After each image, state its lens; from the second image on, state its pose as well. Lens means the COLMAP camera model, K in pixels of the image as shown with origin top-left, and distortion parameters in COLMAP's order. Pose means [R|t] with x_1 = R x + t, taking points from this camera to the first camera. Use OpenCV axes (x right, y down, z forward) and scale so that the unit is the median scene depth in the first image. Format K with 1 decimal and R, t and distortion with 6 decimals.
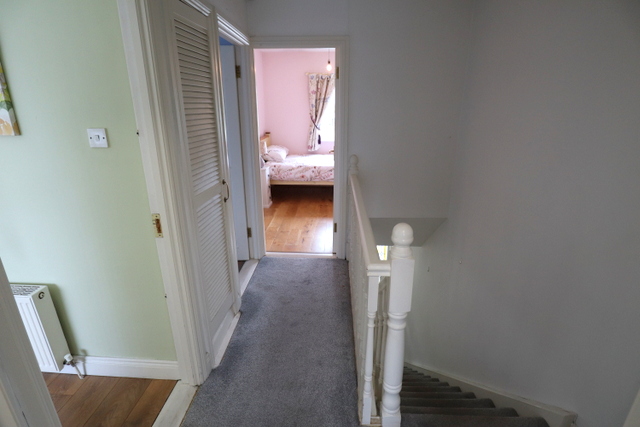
lens RADIAL K [[321.4, 0, 317.9], [0, 321.4, 212.9], [0, 0, 1]] dist [-0.041230, 0.008128]
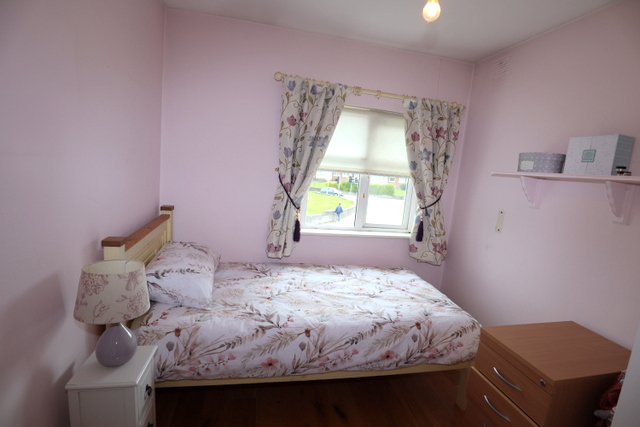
lens RADIAL K [[321.4, 0, 320.5], [0, 321.4, 216.9], [0, 0, 1]] dist [-0.041230, 0.008128]
pose [[0.964715, 0.044670, 0.259479, -0.080914], [-0.004732, 0.988285, -0.152543, -0.192784], [-0.263253, 0.145933, 0.953625, 0.618695]]
